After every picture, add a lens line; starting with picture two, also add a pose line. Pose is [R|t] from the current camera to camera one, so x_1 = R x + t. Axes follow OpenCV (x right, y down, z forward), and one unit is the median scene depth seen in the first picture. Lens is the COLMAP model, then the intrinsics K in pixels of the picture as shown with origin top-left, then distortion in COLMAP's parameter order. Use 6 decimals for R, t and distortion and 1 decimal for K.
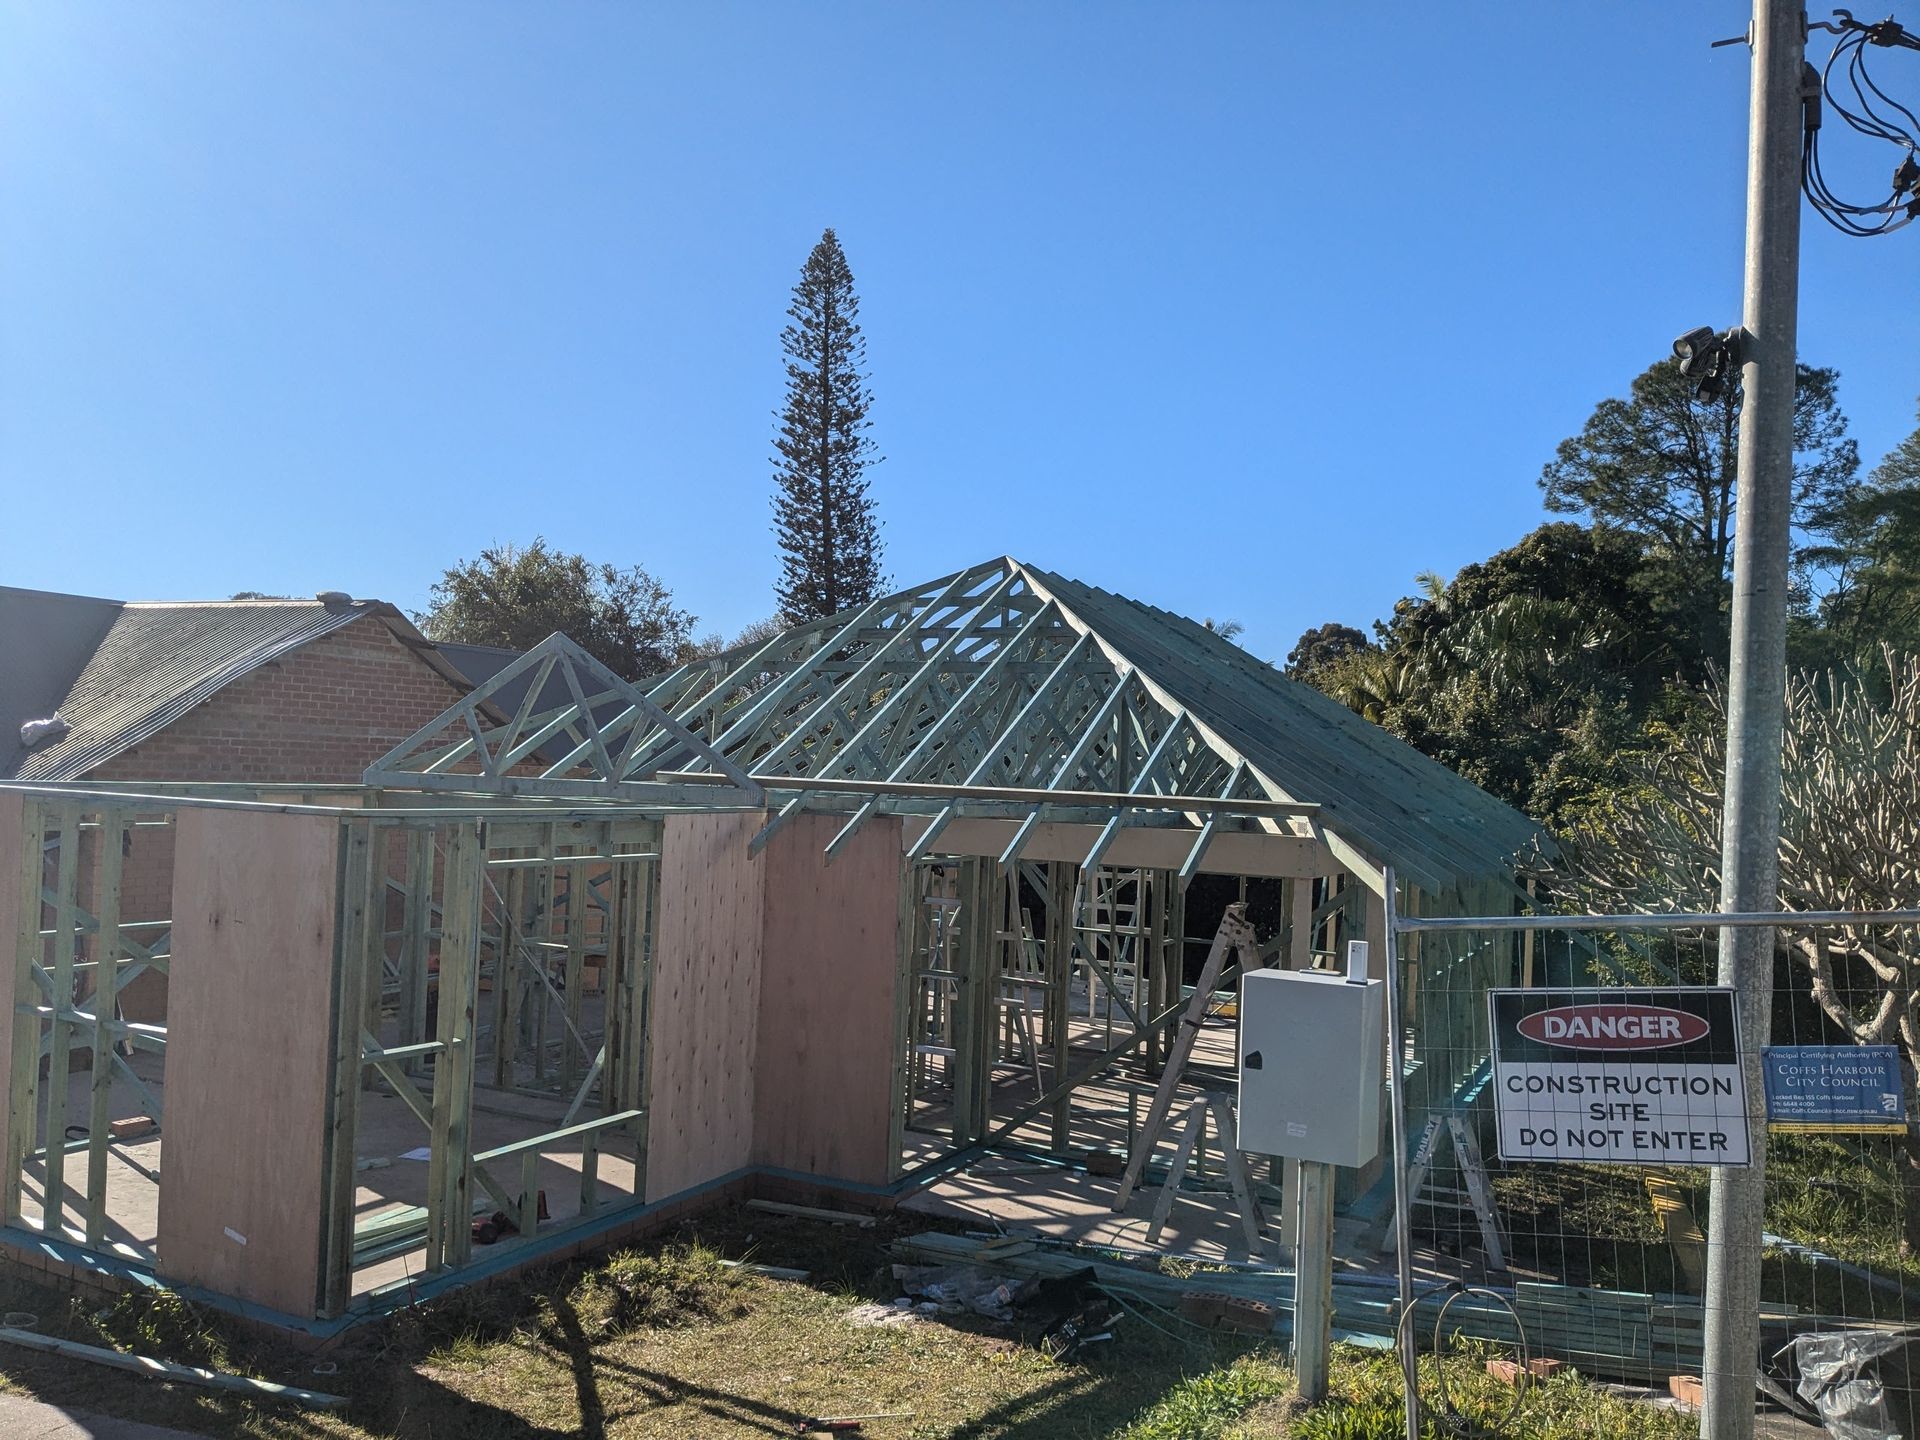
lens RADIAL K [[1553.3, 0, 952.8], [0, 1553.3, 742.5], [0, 0, 1]] dist [-0.001124, -0.042956]
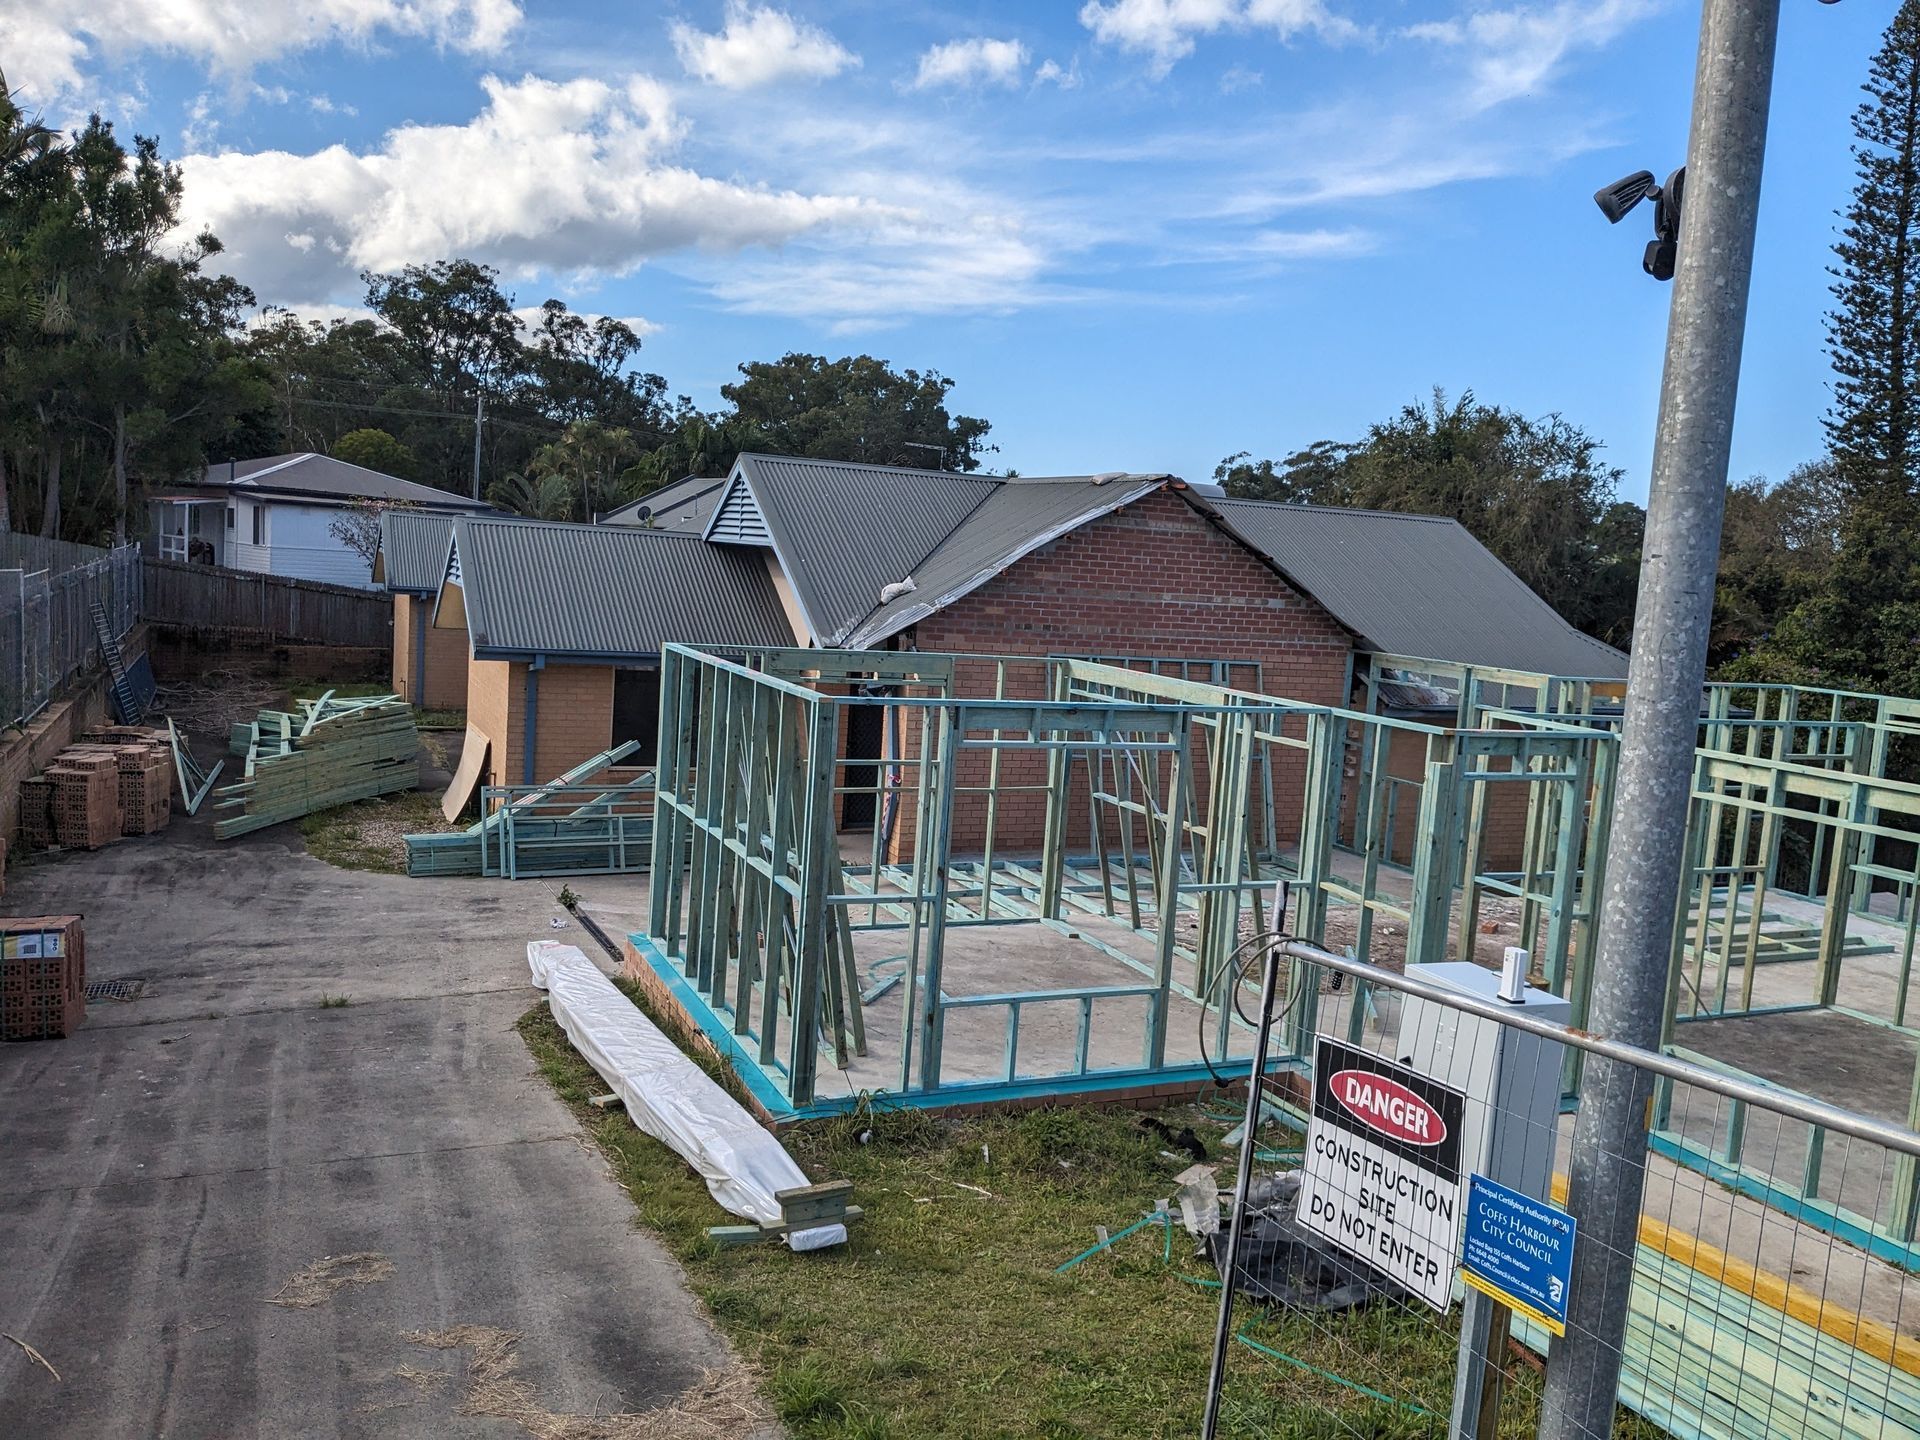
lens RADIAL K [[1553.3, 0, 952.8], [0, 1553.3, 742.5], [0, 0, 1]] dist [-0.001124, -0.042956]
pose [[0.771050, 0.090867, -0.630258, 0.202169], [-0.022759, 0.993066, 0.115332, -0.027335], [0.636368, -0.074583, 0.767772, 0.060109]]
